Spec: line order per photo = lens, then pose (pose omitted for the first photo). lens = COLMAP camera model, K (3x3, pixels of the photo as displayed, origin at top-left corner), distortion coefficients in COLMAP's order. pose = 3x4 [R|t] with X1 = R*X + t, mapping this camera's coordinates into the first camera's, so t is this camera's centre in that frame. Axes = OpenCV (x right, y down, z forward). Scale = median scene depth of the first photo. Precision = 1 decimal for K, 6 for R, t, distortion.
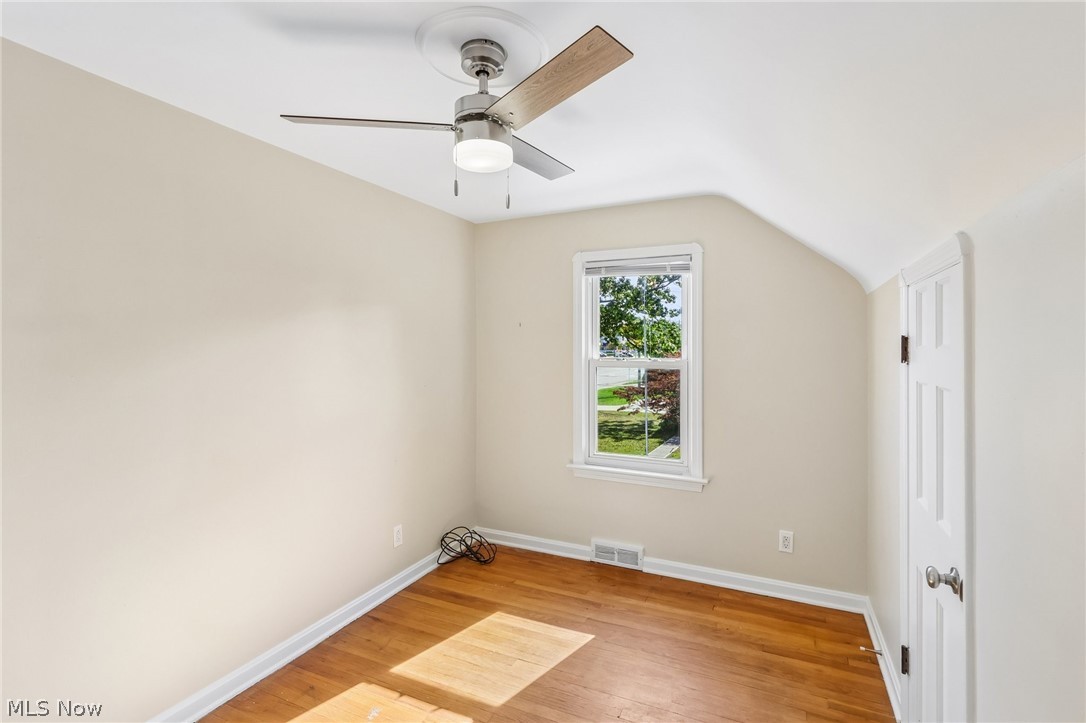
lens RADIAL K [[506.2, 0, 549.0], [0, 506.2, 354.3], [0, 0, 1]] dist [-0.003683, 0.001472]
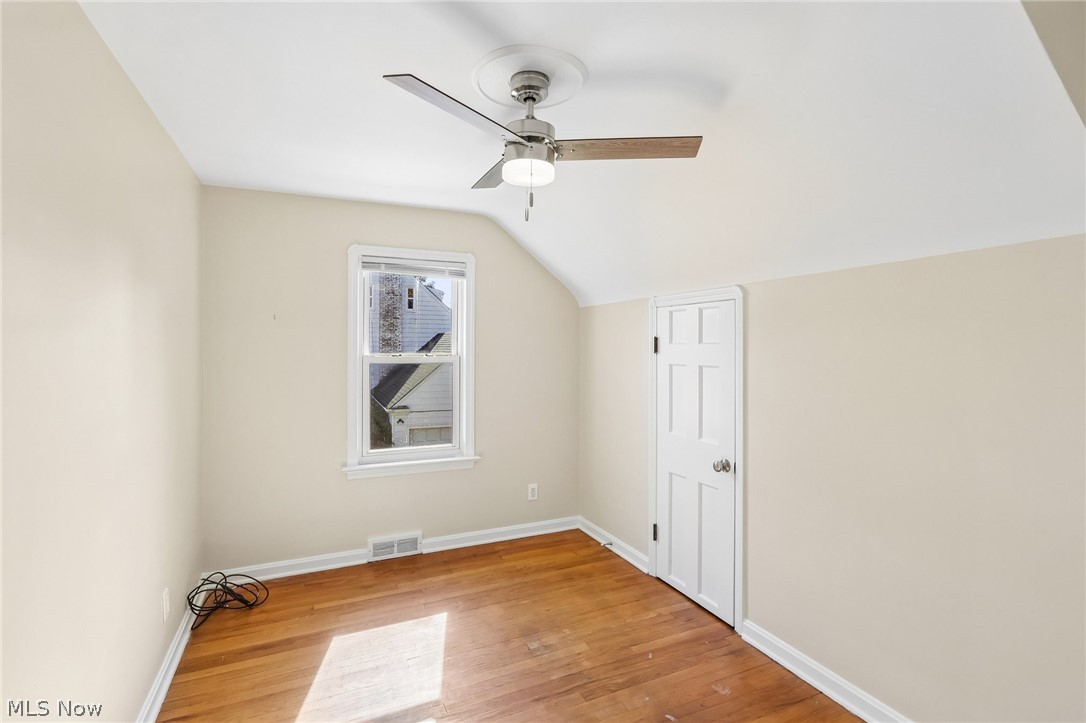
lens RADIAL K [[506.2, 0, 538.5], [0, 506.2, 356.1], [0, 0, 1]] dist [-0.003683, 0.001472]
pose [[0.653811, -0.017427, 0.756457, -0.492124], [0.009417, 0.999845, 0.014895, -0.001449], [-0.756599, -0.002615, 0.653873, 0.127025]]
